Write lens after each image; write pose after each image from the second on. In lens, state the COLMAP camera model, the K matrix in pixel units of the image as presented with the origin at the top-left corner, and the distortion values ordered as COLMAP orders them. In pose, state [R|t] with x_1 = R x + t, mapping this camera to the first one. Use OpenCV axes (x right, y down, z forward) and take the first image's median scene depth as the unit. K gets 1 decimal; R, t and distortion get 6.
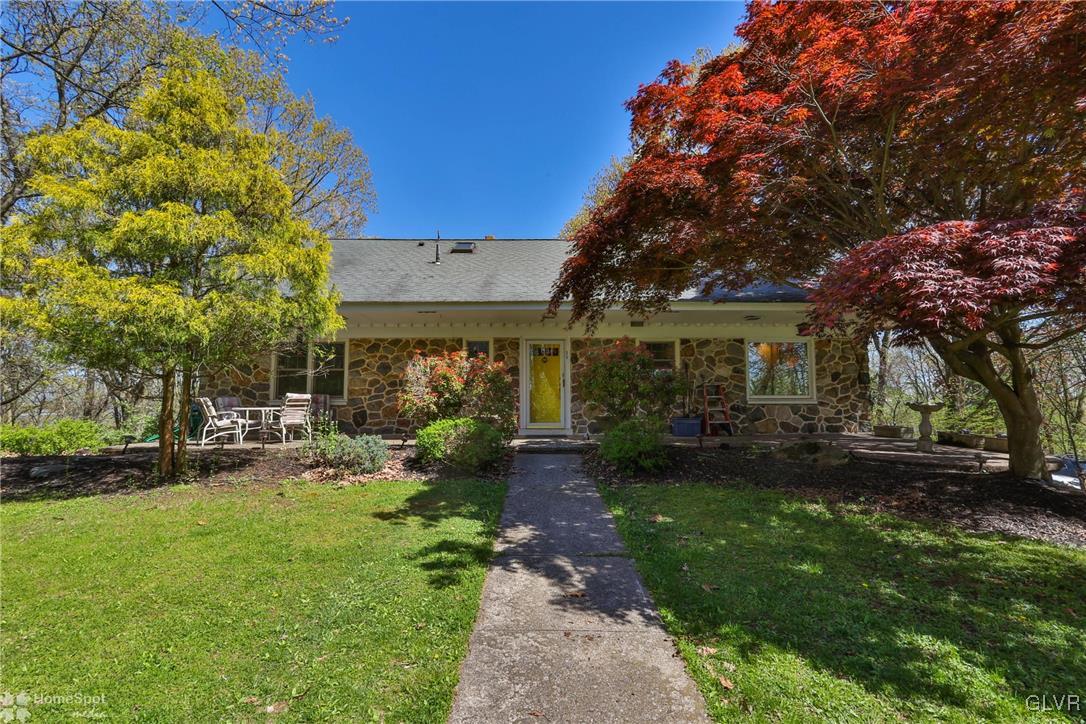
lens RADIAL K [[521.4, 0, 543.7], [0, 521.4, 354.6], [0, 0, 1]] dist [0.001256, 0.000277]
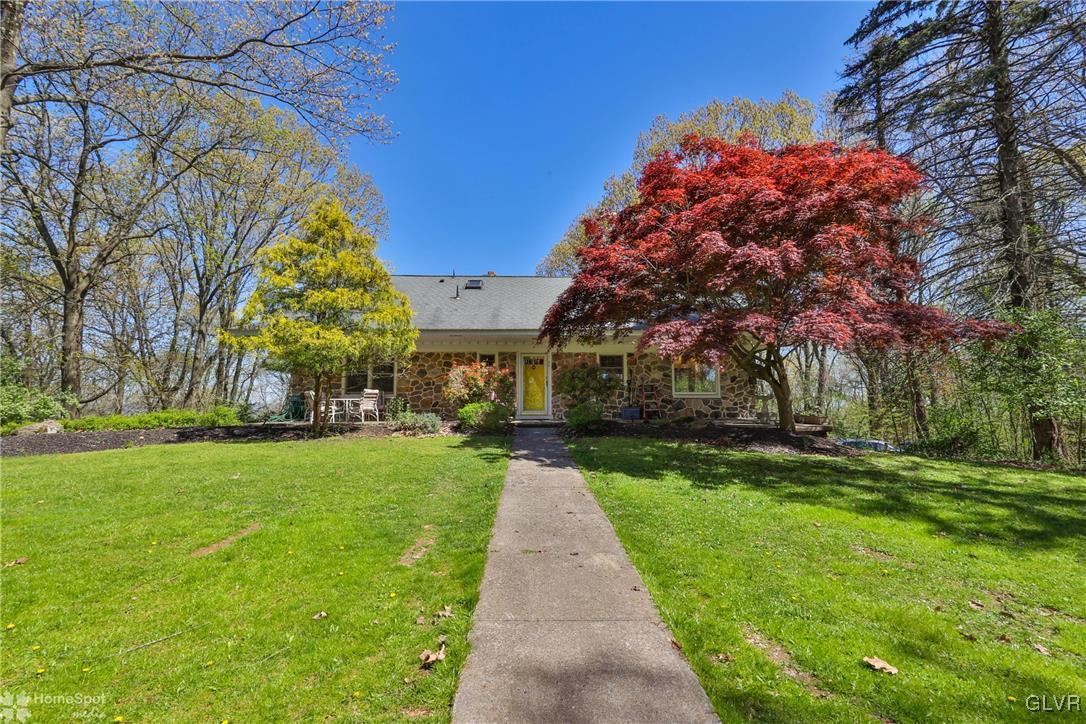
lens RADIAL K [[521.4, 0, 543.7], [0, 521.4, 354.6], [0, 0, 1]] dist [0.001256, 0.000277]
pose [[0.999741, 0.002485, 0.022608, -0.003510], [-0.002238, 0.999938, -0.010942, -0.011363], [-0.022634, 0.010889, 0.999685, -0.538853]]
